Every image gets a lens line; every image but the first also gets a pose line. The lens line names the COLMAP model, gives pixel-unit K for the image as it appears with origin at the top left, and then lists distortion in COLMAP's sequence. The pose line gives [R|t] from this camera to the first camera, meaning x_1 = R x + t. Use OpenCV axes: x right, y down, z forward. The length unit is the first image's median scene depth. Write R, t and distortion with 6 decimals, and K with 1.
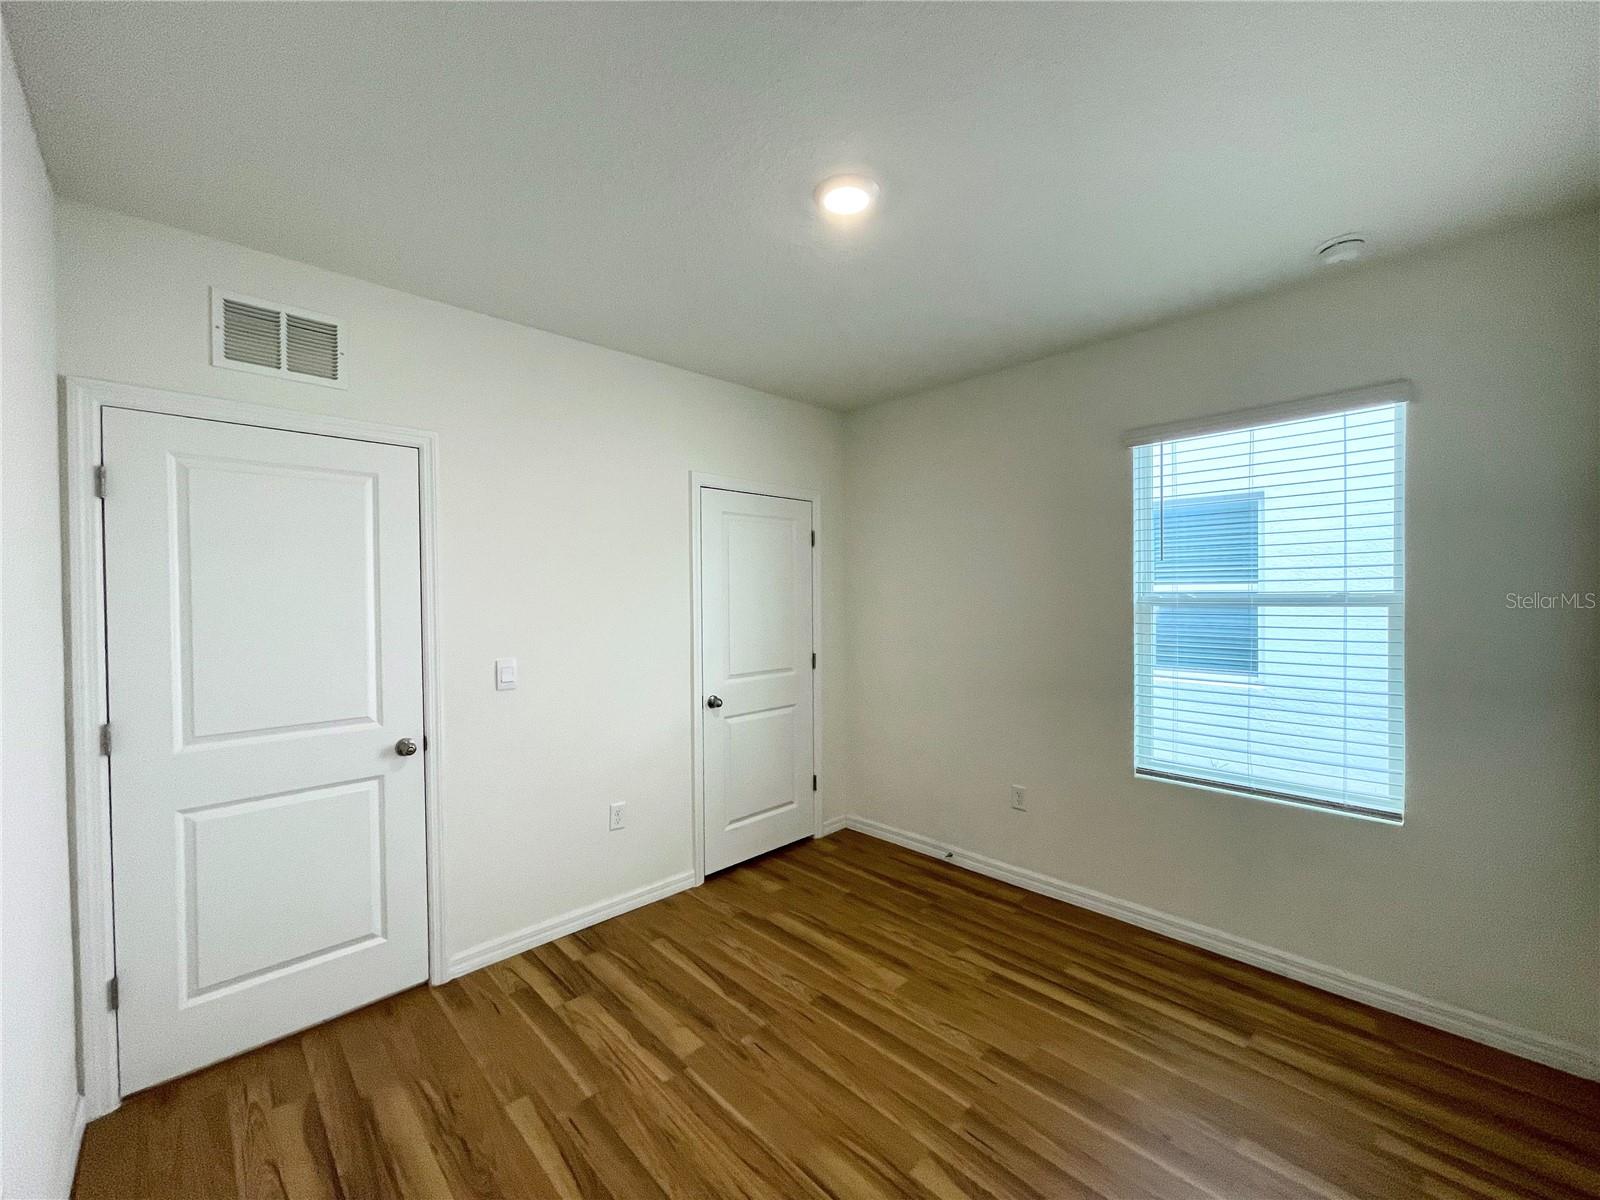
lens RADIAL K [[651.4, 0, 803.1], [0, 651.4, 603.4], [0, 0, 1]] dist [-0.005261, 0.001927]
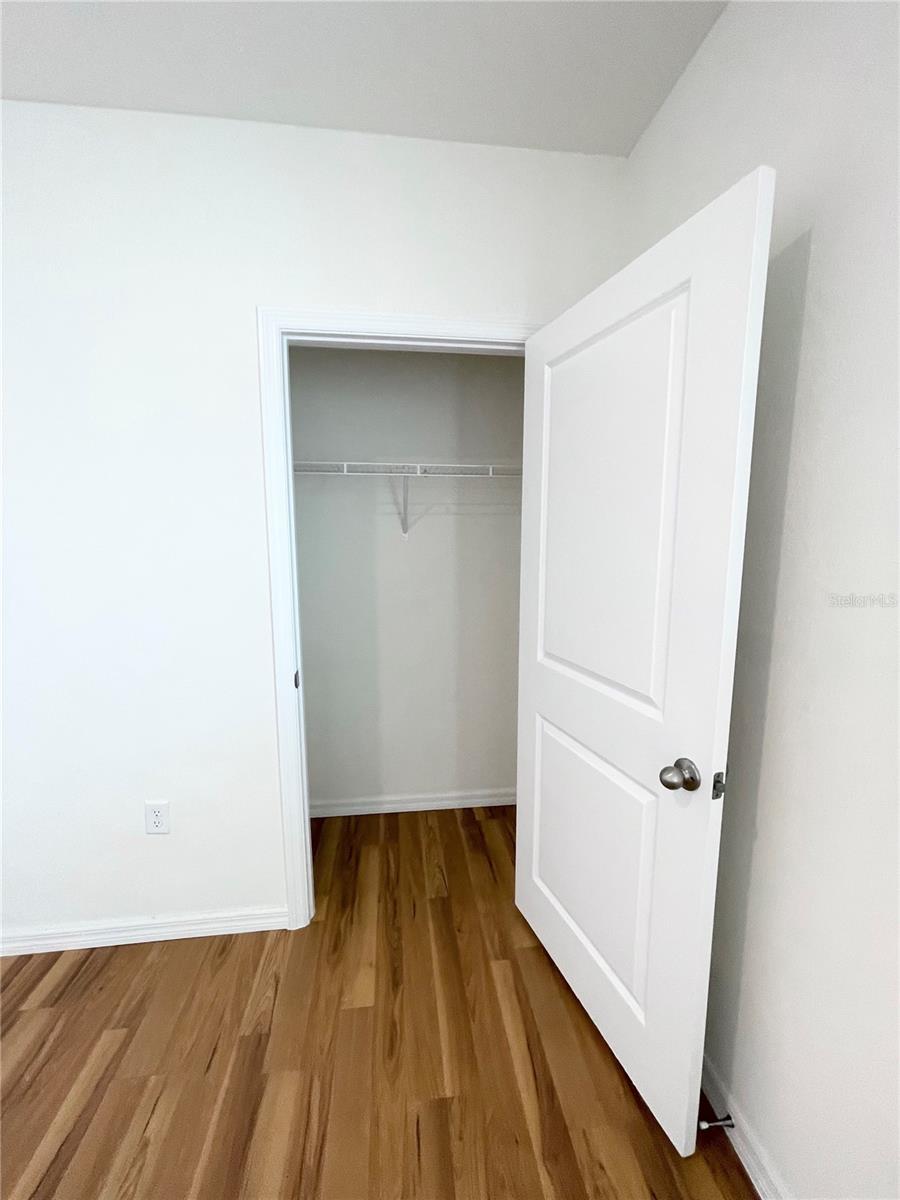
lens RADIAL K [[488.5, 0, 453.5], [0, 488.5, 593.7], [0, 0, 1]] dist [-0.005261, 0.001927]
pose [[0.793141, 0.089012, -0.602499, 0.345803], [-0.013037, 0.991517, 0.129322, 0.000930], [0.608899, -0.094716, 0.787573, 0.946998]]
